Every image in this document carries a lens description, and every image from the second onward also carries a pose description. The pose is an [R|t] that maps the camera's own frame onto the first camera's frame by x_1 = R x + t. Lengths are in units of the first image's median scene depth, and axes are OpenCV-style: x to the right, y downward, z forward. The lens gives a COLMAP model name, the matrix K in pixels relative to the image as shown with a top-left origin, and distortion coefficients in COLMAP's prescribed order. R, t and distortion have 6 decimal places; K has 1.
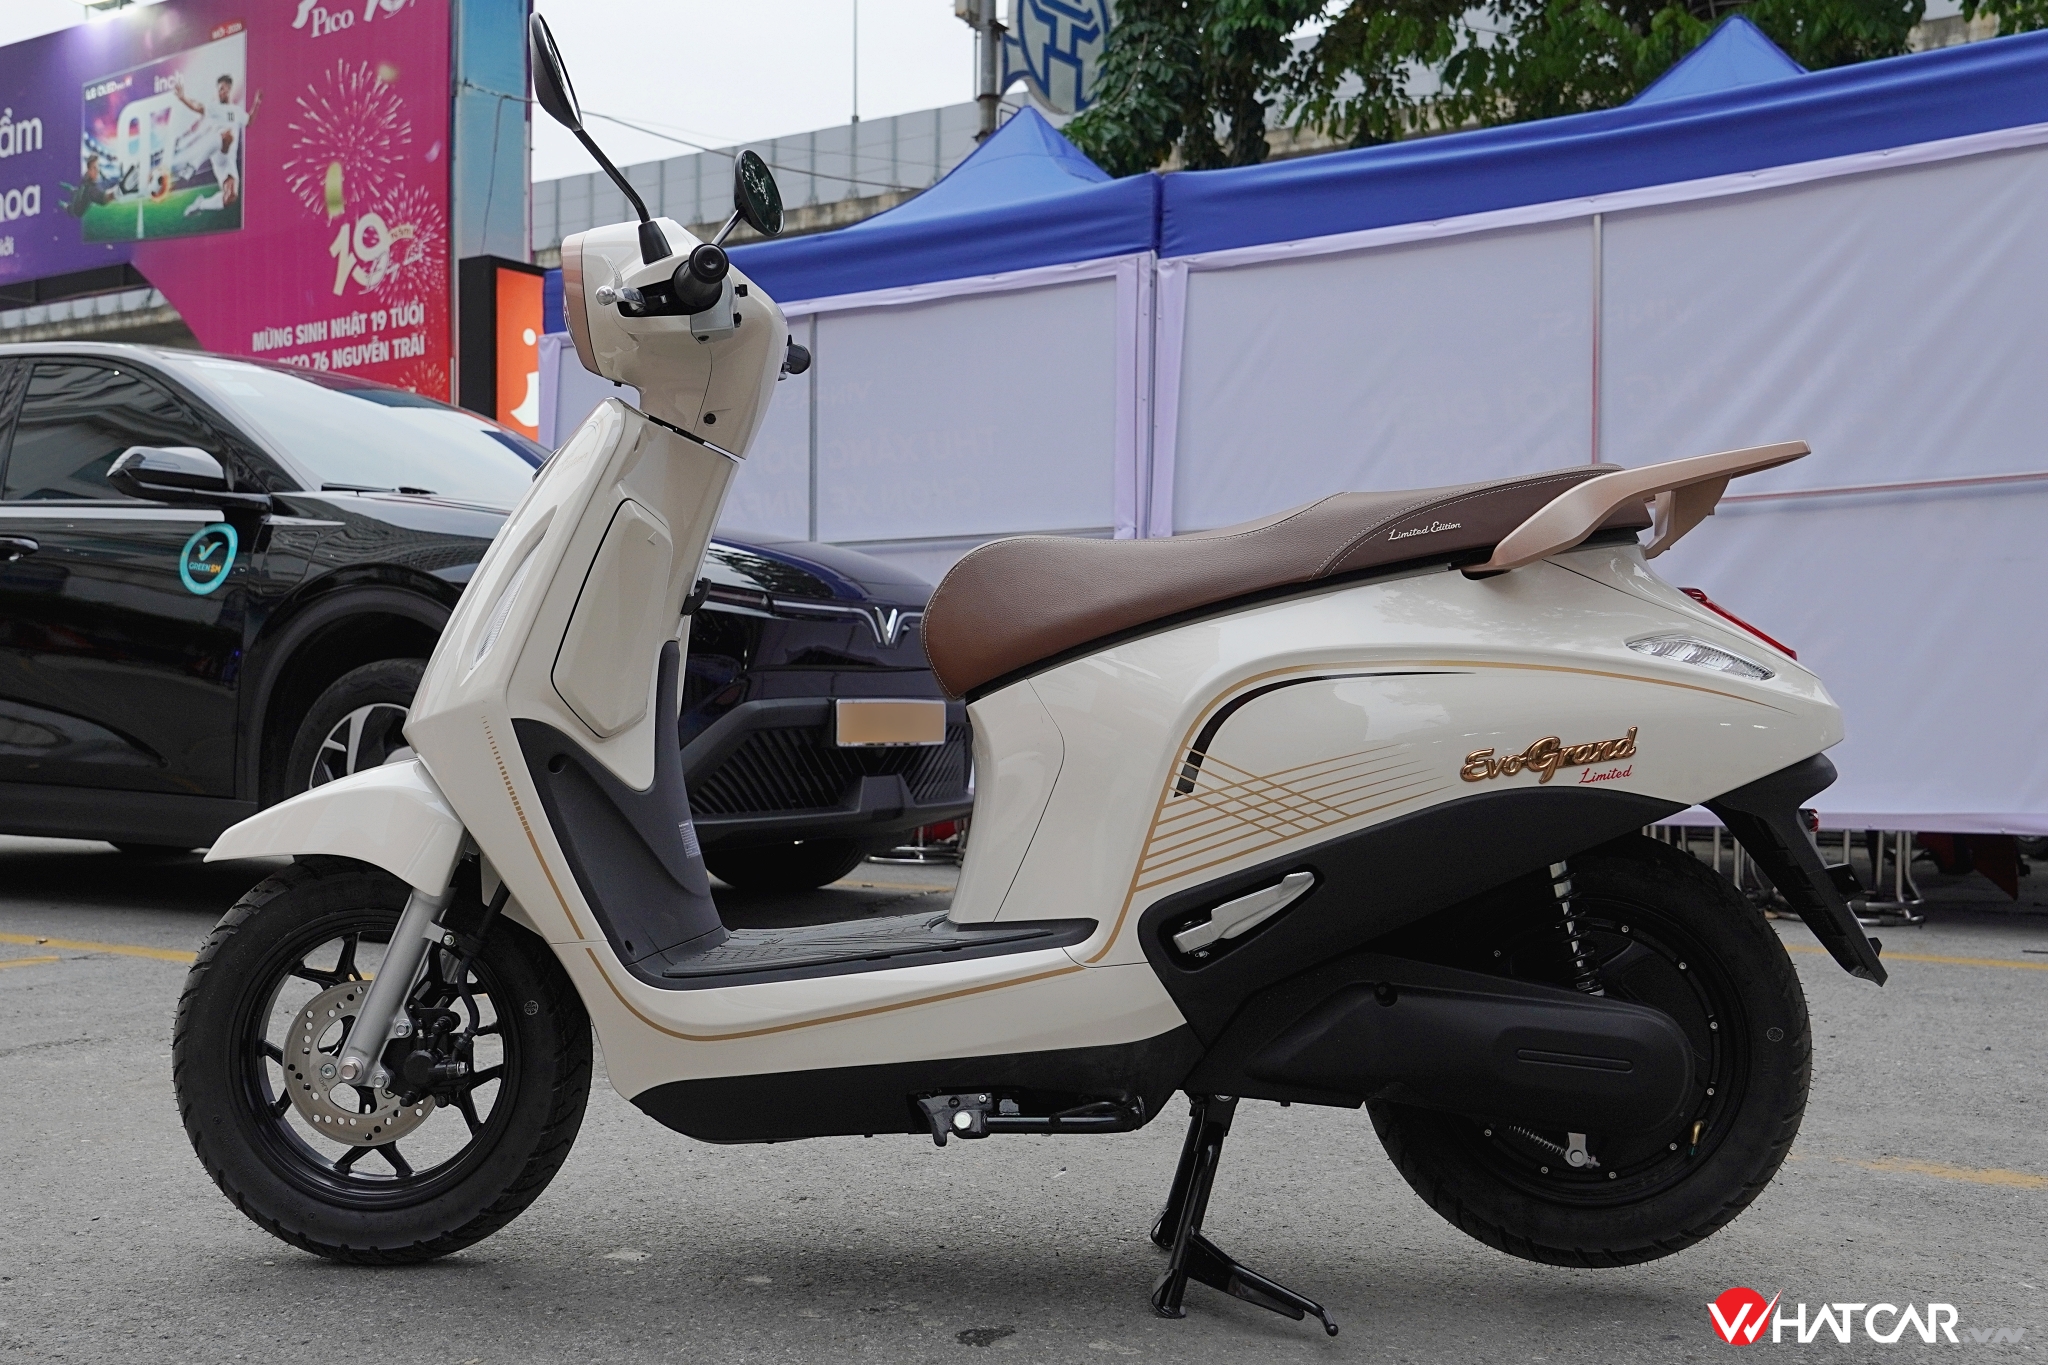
lens RADIAL K [[2022.7, 0, 1023.9], [0, 2022.7, 693.3], [0, 0, 1]] dist [0.032393, 0.000000]
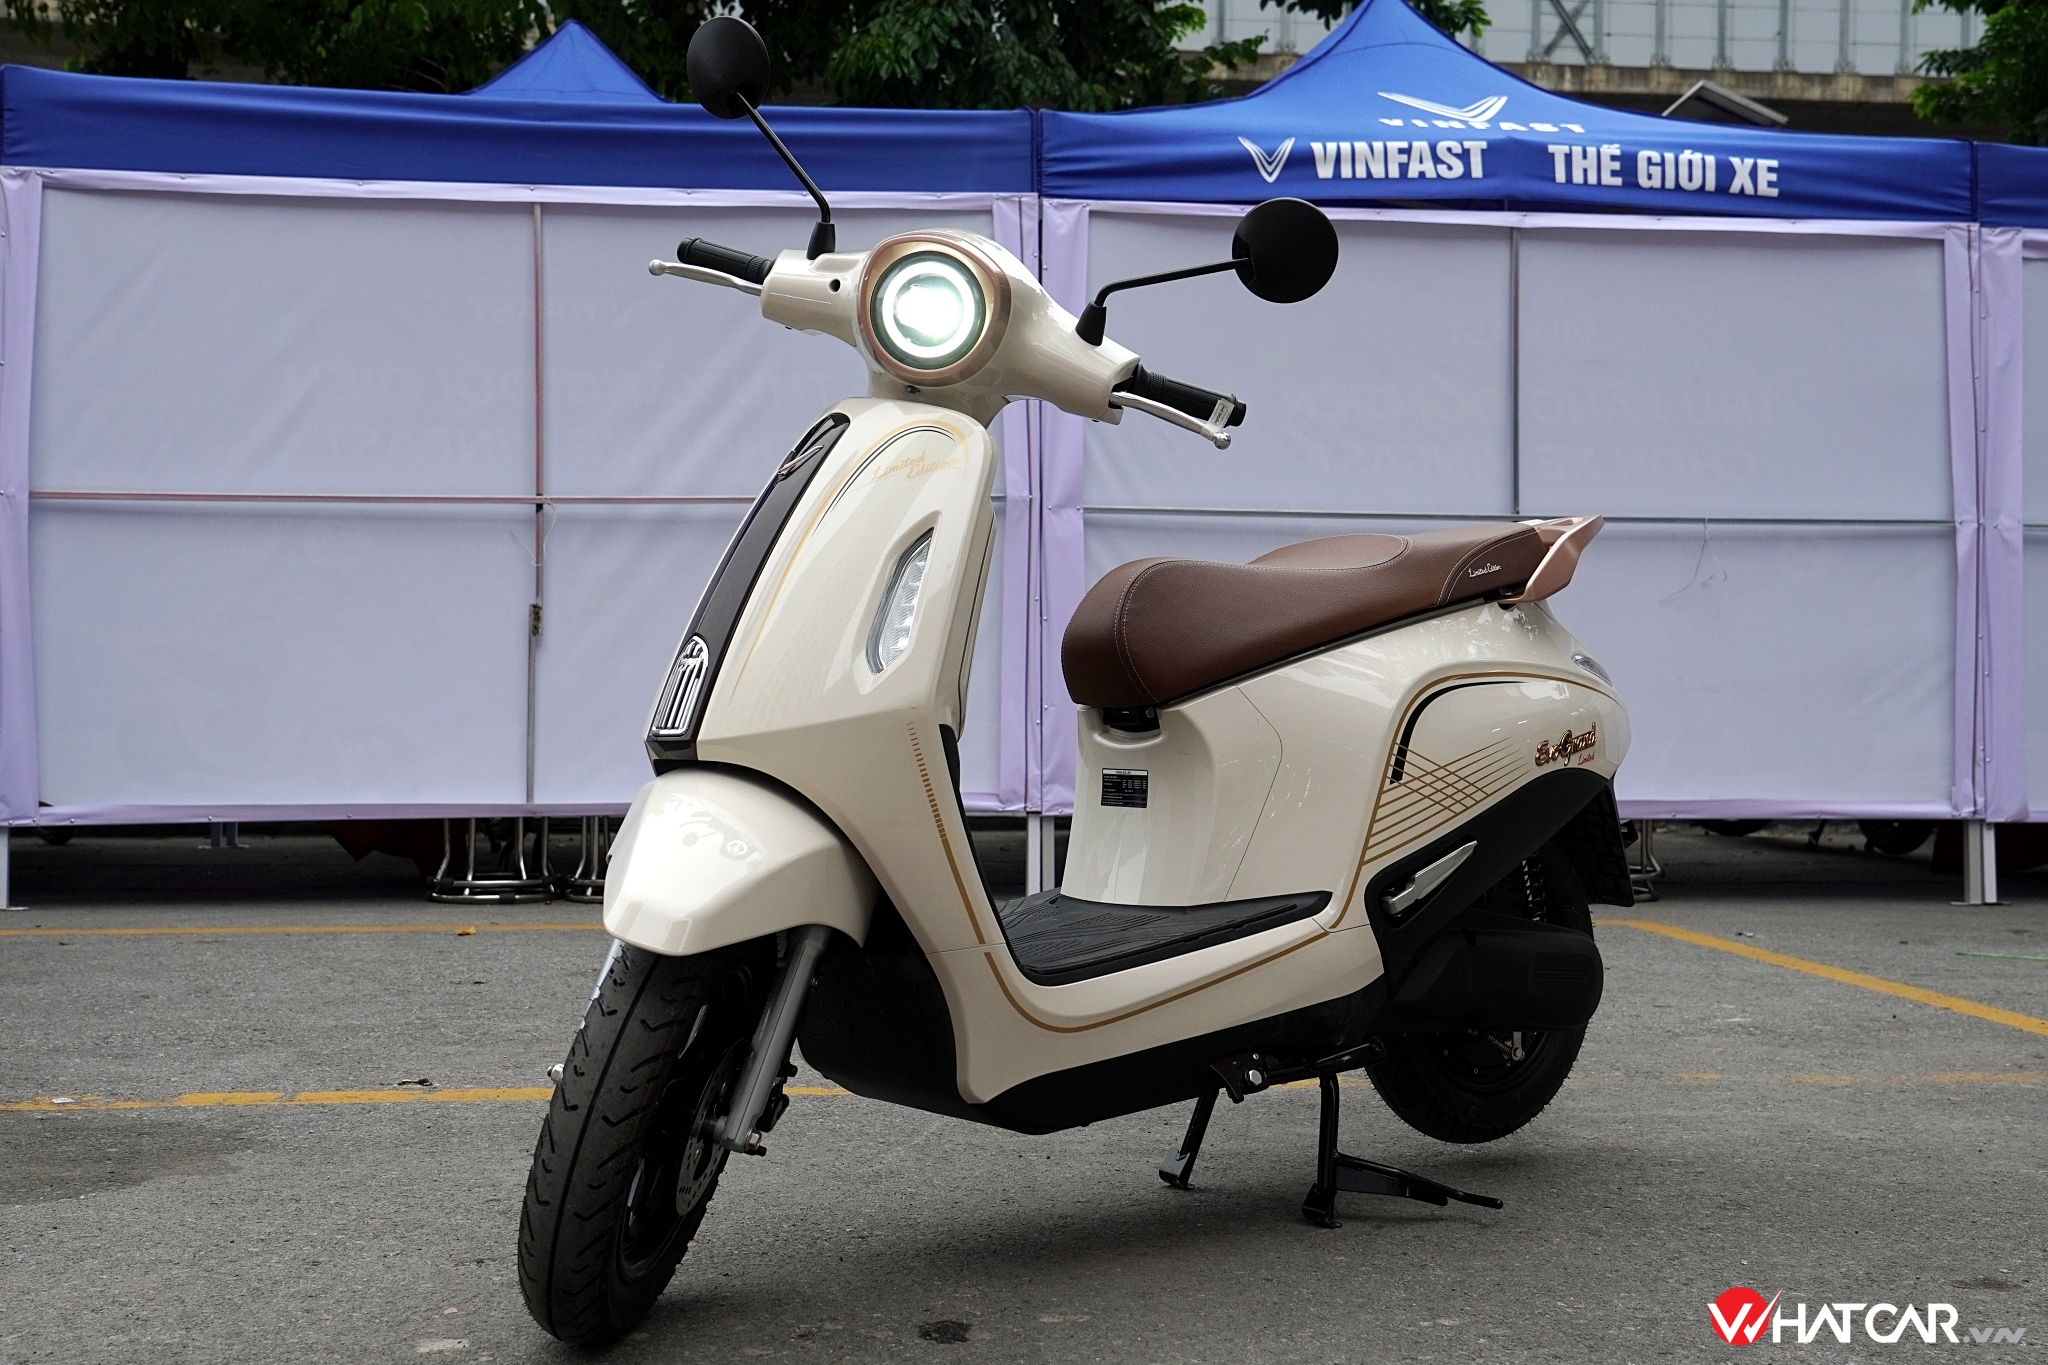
lens RADIAL K [[2187.7, 0, 1023.3], [0, 2187.7, 677.6], [0, 0, 1]] dist [0.018208, 0.000000]
pose [[0.724053, 0.003855, 0.689733, -0.977957], [-0.003102, 0.999992, -0.002332, -0.008674], [-0.689737, -0.000451, 0.724060, 0.206555]]
